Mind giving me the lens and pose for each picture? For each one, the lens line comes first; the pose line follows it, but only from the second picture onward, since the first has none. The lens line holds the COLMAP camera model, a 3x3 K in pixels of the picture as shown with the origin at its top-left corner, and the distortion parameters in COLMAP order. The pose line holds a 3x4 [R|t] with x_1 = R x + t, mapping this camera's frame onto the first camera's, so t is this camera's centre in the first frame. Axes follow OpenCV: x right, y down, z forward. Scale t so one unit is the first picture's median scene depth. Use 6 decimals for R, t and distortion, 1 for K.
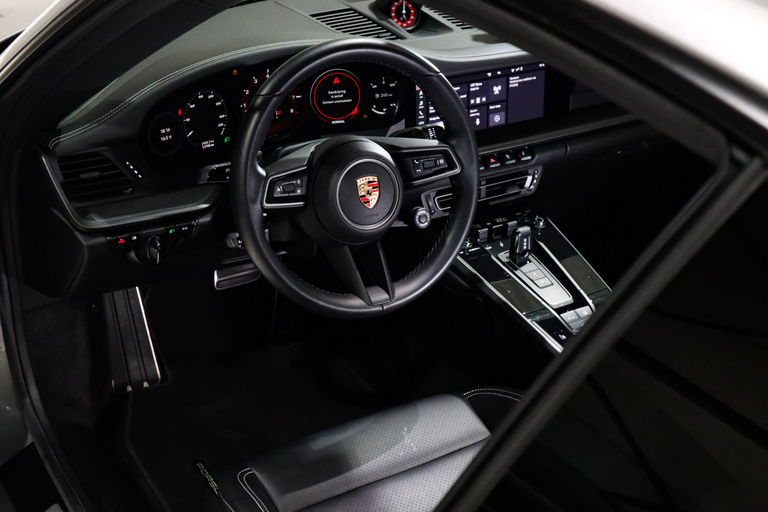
lens RADIAL K [[1155.9, 0, 384.0], [0, 1155.9, 256.0], [0, 0, 1]] dist [0.021295, 0.037628]
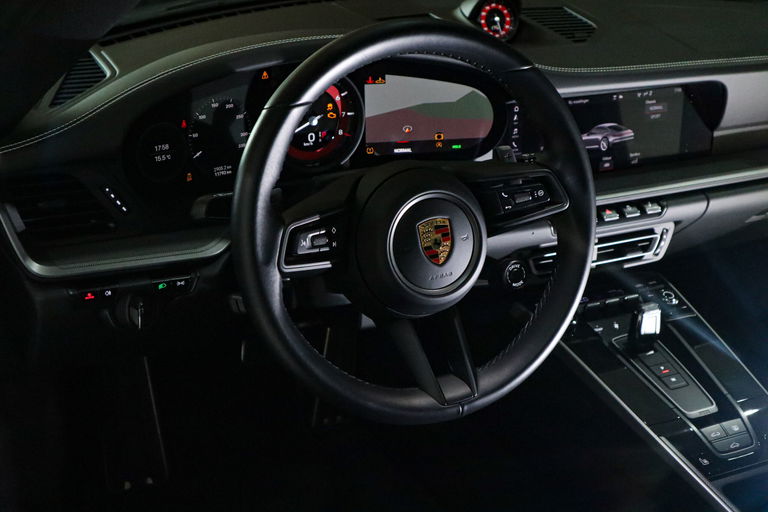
lens RADIAL K [[1155.9, 0, 384.0], [0, 1155.9, 256.0], [0, 0, 1]] dist [0.021295, 0.037628]
pose [[0.996477, 0.043655, -0.071614, 0.004904], [-0.047884, 0.997141, -0.058448, -0.004462], [0.068858, 0.061671, 0.995718, 0.274699]]
